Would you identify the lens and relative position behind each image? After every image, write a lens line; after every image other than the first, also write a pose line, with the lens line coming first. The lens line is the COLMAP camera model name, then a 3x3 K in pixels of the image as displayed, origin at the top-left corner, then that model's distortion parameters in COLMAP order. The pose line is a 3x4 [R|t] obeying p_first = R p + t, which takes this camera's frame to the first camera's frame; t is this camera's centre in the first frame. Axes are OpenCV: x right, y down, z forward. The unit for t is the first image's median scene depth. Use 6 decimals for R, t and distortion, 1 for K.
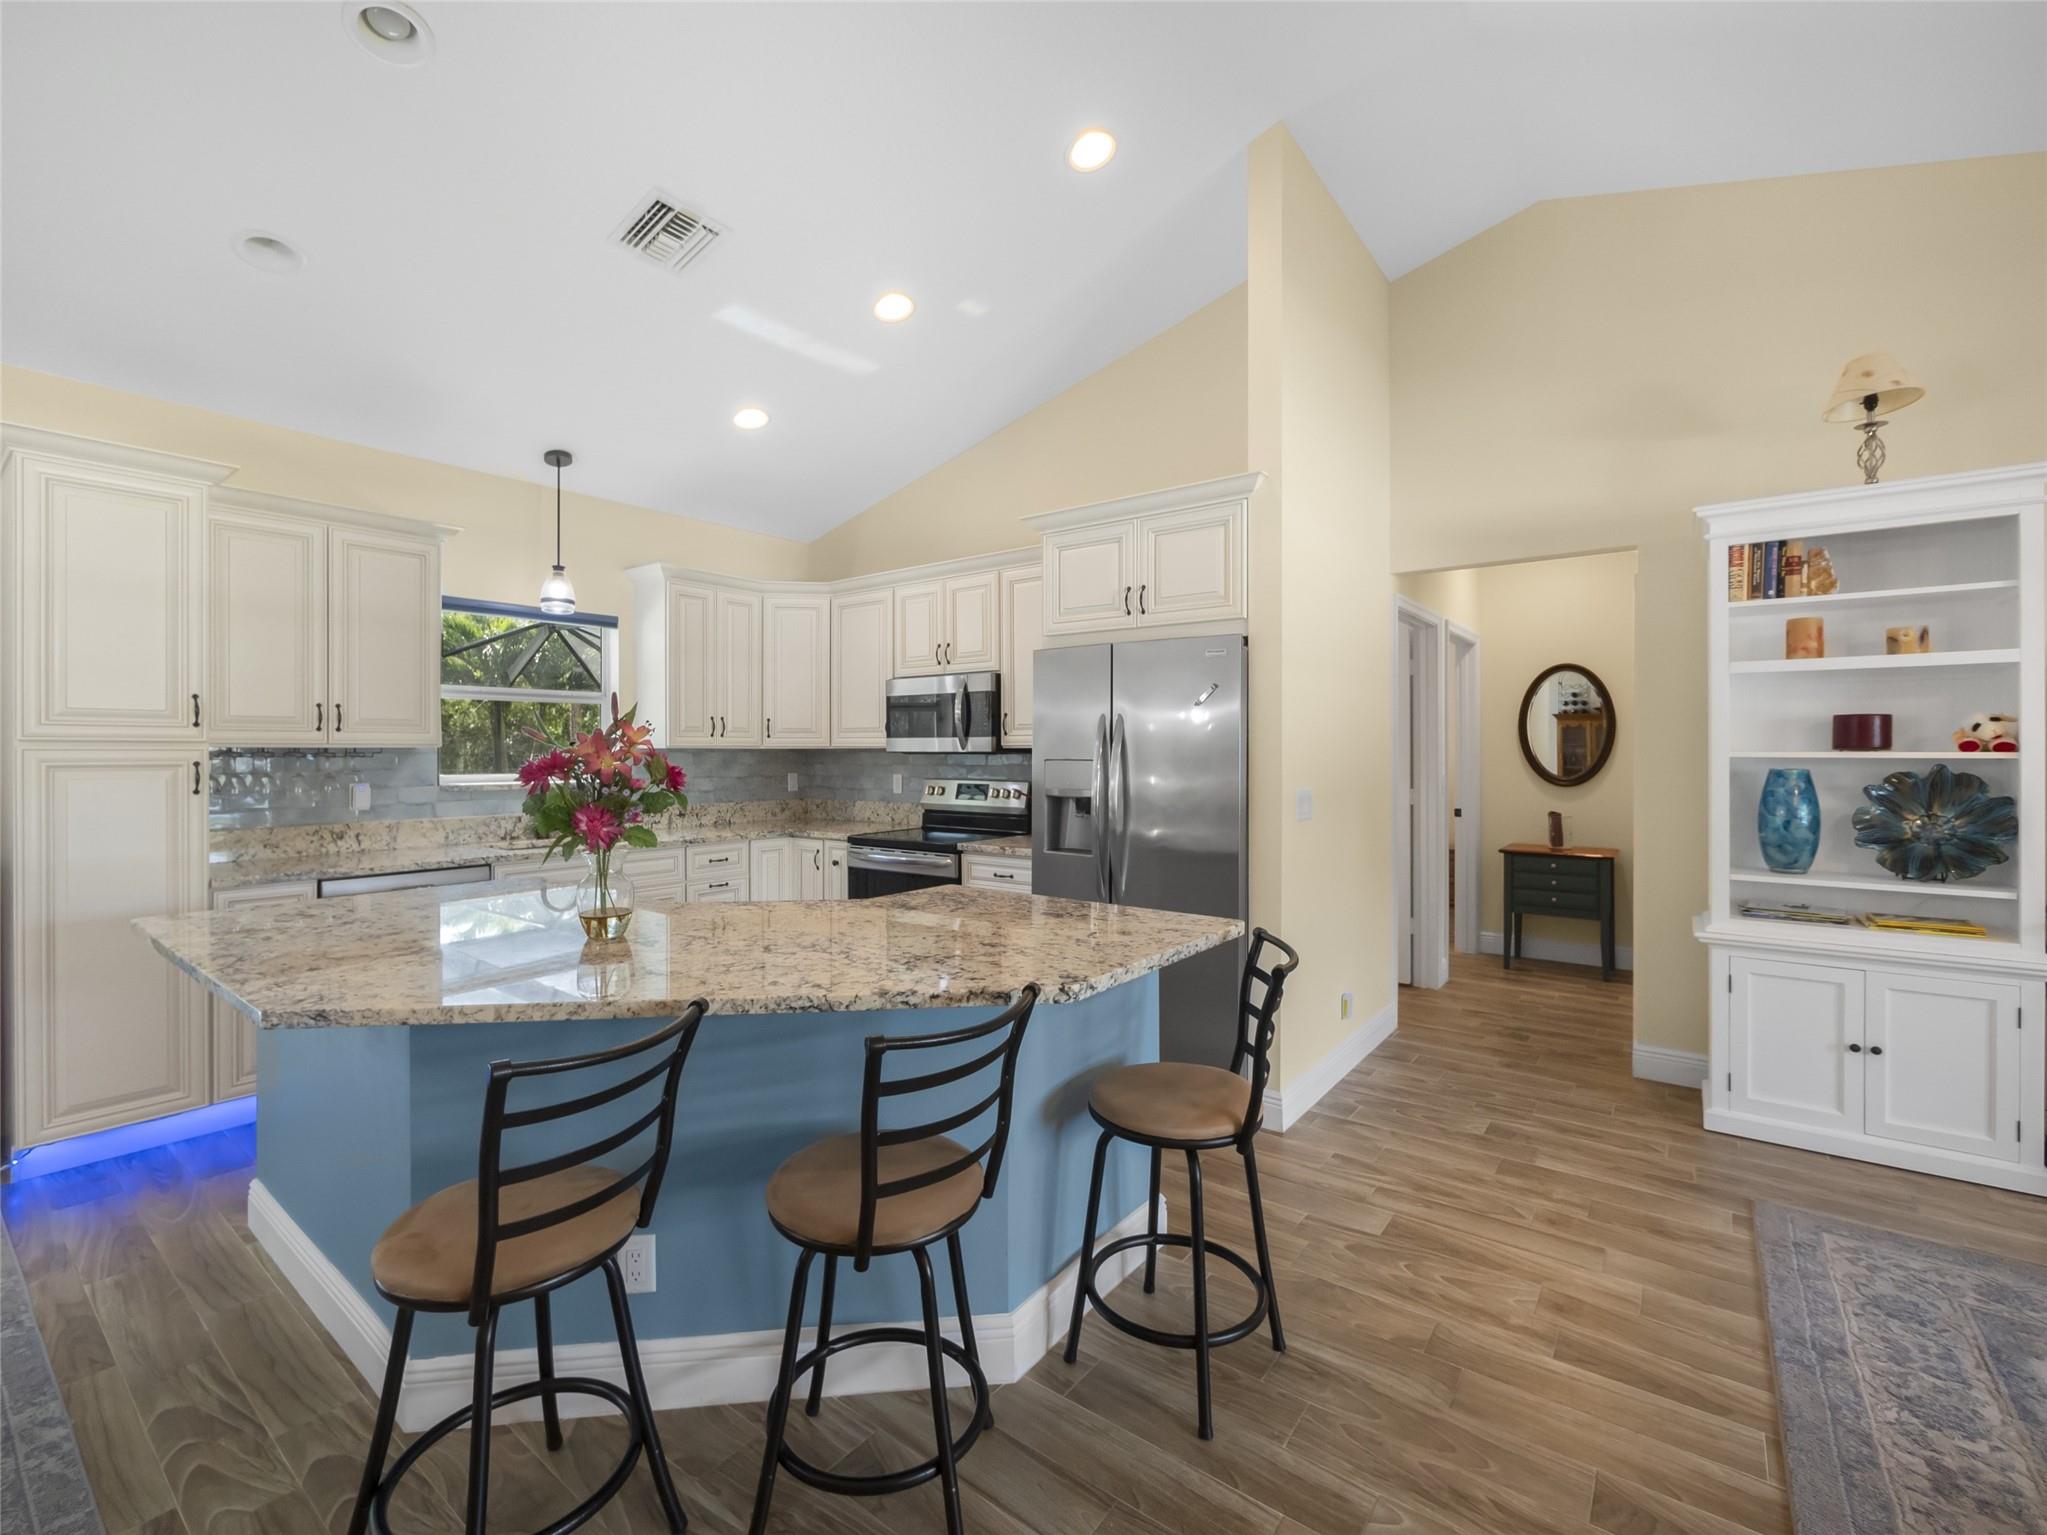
lens RADIAL K [[897.2, 0, 1021.2], [0, 897.2, 755.4], [0, 0, 1]] dist [-0.001567, -0.000462]
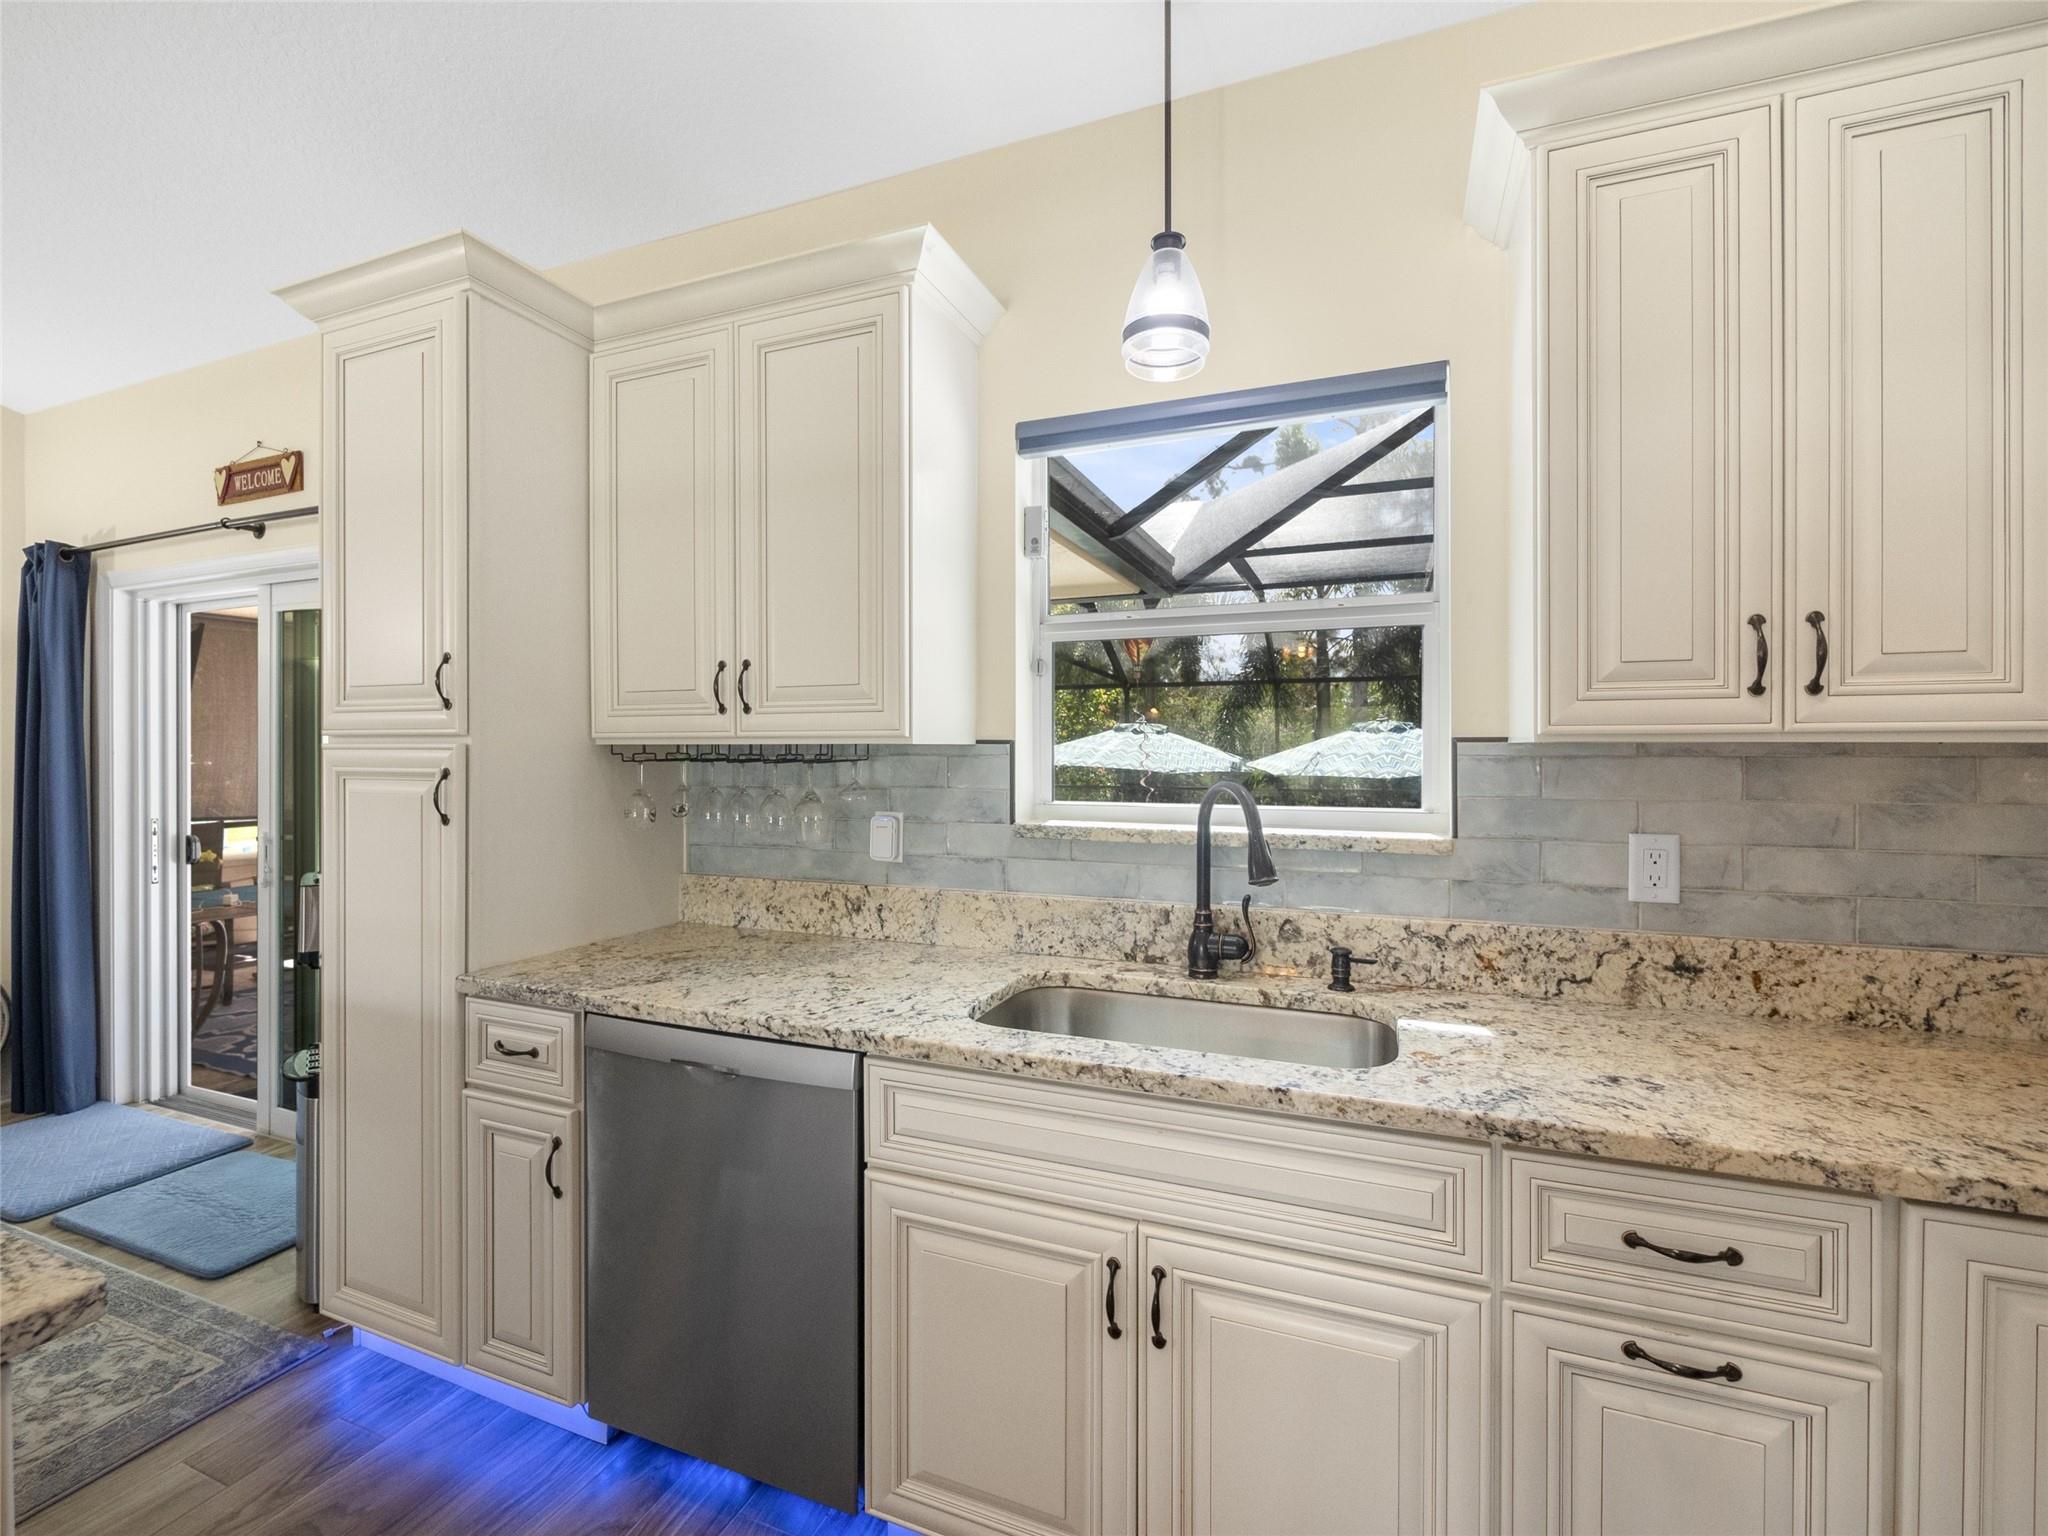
lens RADIAL K [[896.0, 0, 1016.7], [0, 896.0, 753.5], [0, 0, 1]] dist [-0.006408, 0.000131]
pose [[0.264677, 0.001032, -0.964337, -0.254181], [-0.006543, 0.999978, -0.000726, -0.004757], [0.964315, 0.006501, 0.264678, 1.171867]]
